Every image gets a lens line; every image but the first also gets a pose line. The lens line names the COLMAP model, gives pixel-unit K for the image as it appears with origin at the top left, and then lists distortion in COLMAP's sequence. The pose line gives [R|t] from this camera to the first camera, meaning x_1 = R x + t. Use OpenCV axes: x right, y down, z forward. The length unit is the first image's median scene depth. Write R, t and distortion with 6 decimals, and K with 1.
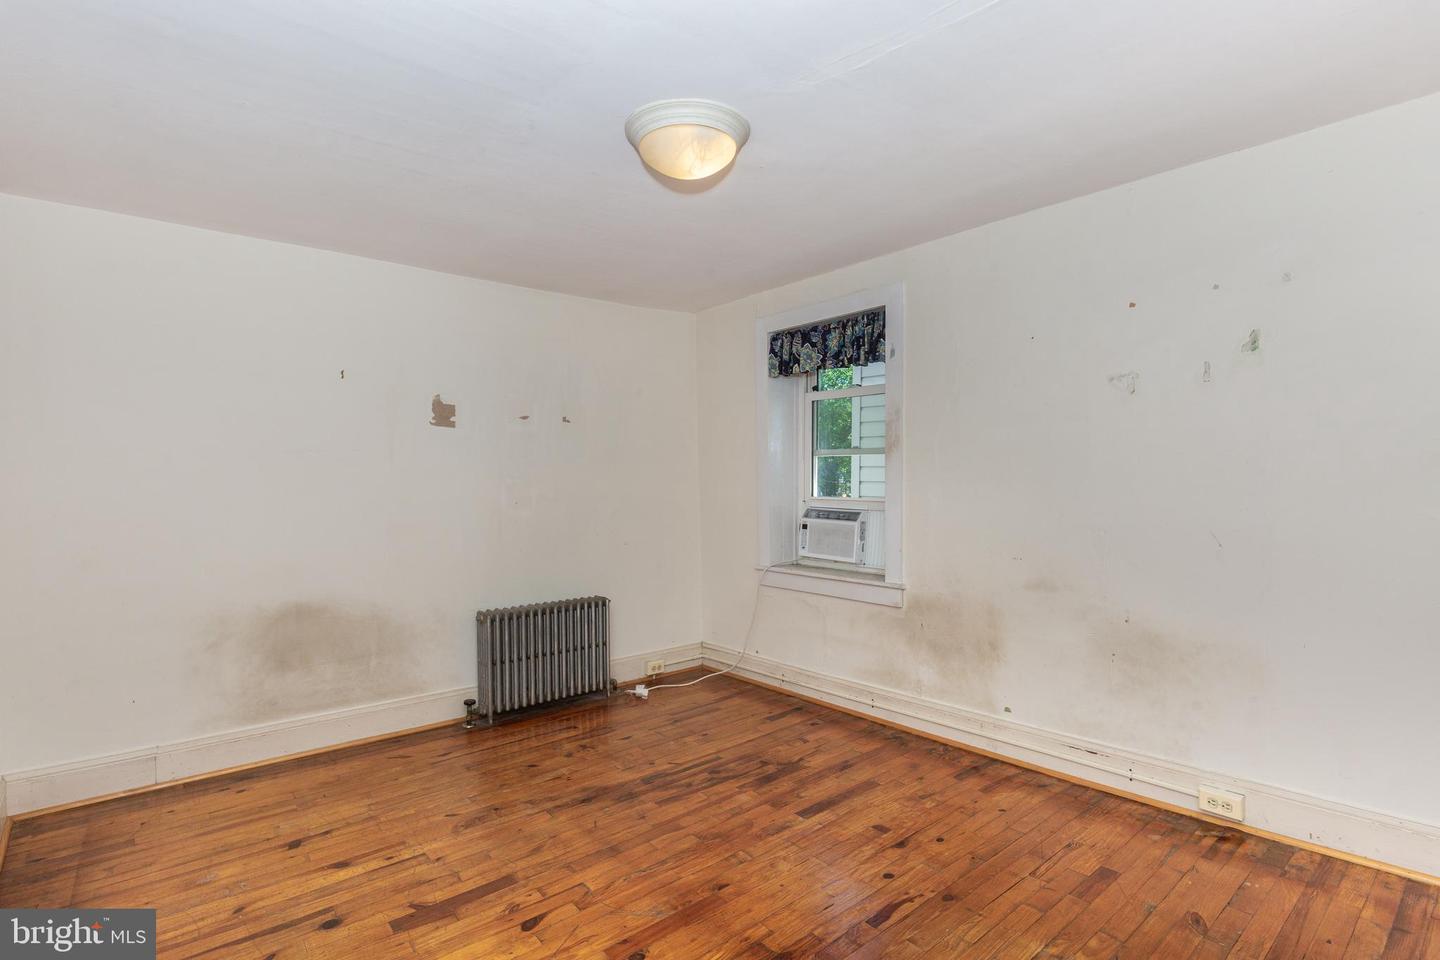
lens RADIAL K [[688.1, 0, 720.0], [0, 688.1, 480.0], [0, 0, 1]] dist [0.003649, 0.000448]
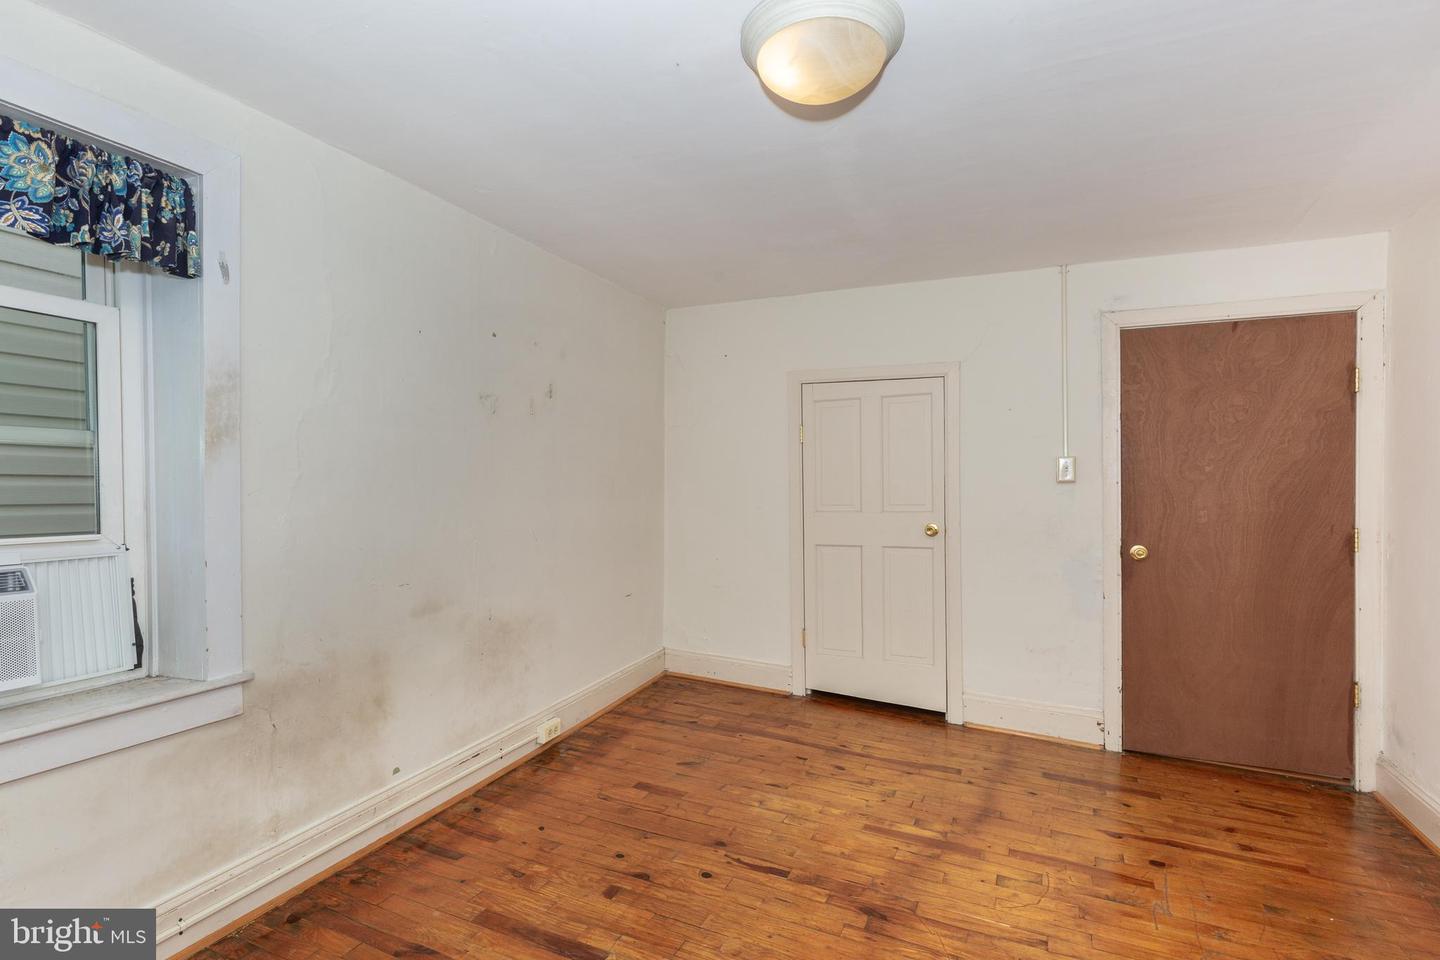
lens RADIAL K [[665.8, 0, 720.0], [0, 665.8, 480.0], [0, 0, 1]] dist [0.015041, 0.000812]
pose [[-0.407173, 0.011130, 0.913283, -0.535426], [0.007992, 0.999931, -0.008623, -0.004942], [-0.913316, 0.003788, -0.407234, 1.088305]]
